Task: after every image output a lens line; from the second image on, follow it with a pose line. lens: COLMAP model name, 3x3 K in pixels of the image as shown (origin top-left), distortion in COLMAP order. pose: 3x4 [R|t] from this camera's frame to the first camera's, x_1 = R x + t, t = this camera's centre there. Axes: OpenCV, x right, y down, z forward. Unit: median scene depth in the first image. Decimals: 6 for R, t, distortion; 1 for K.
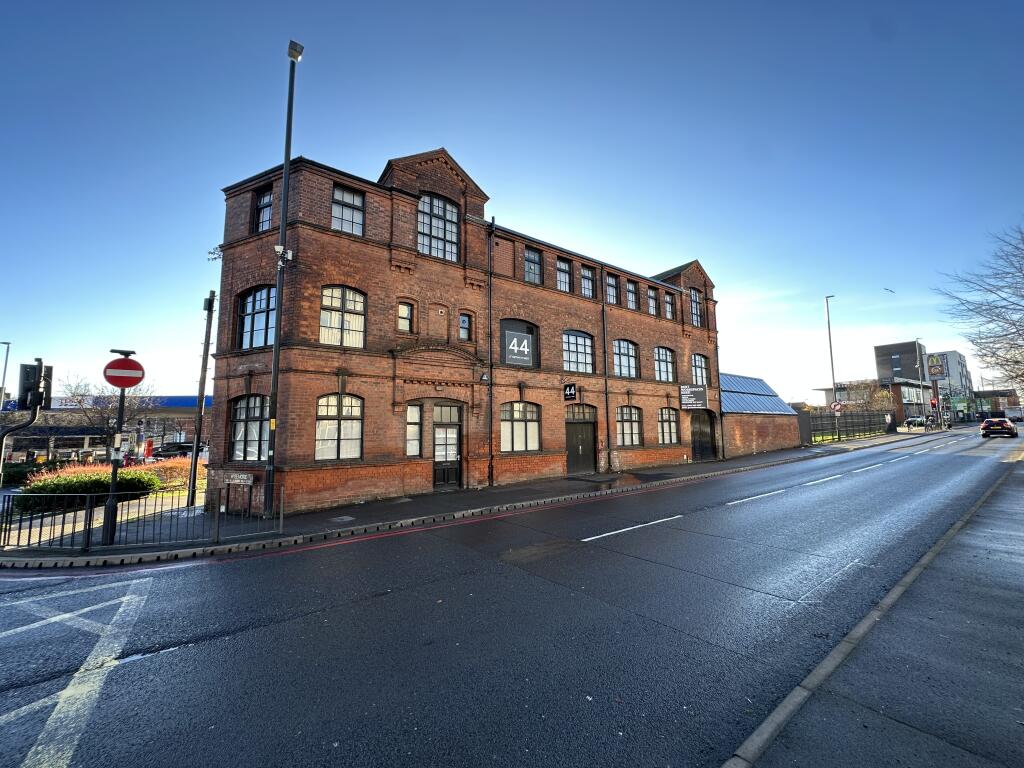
lens RADIAL K [[408.8, 0, 512.9], [0, 408.8, 383.1], [0, 0, 1]] dist [-0.001225, -0.000028]
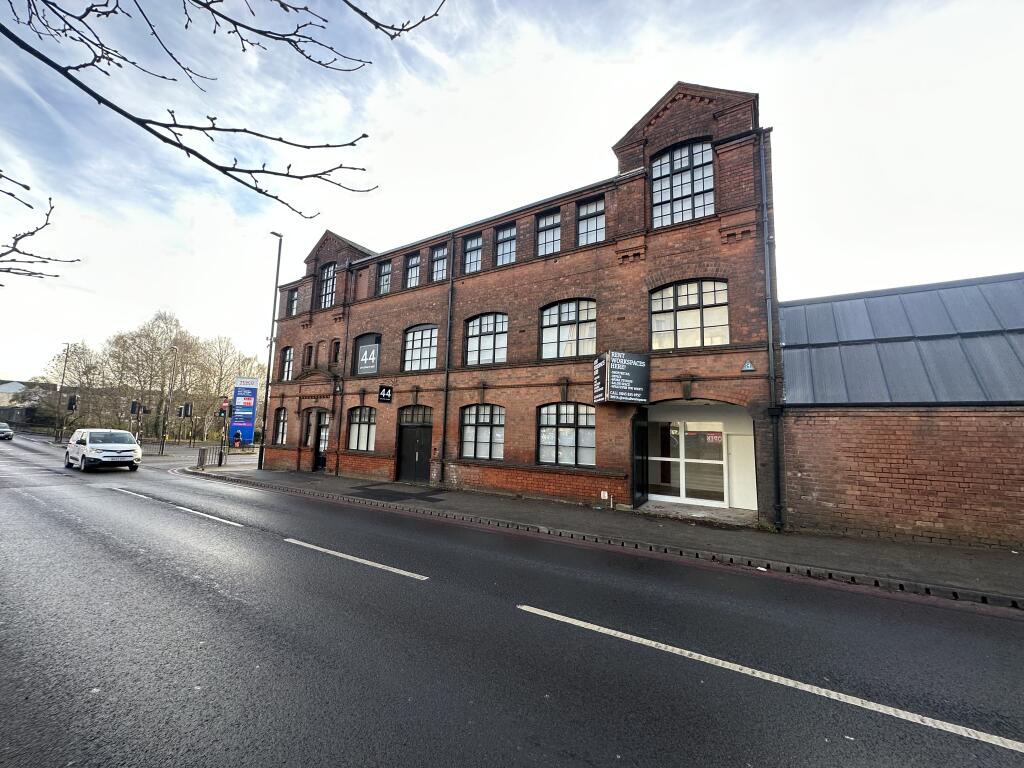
lens RADIAL K [[468.8, 0, 512.7], [0, 468.8, 381.4], [0, 0, 1]] dist [0.006109, 0.000212]
pose [[0.295201, -0.093185, -0.950880, 1.130828], [0.072121, 0.994566, -0.075076, 0.084796], [0.952709, -0.046416, 0.300318, 0.830415]]
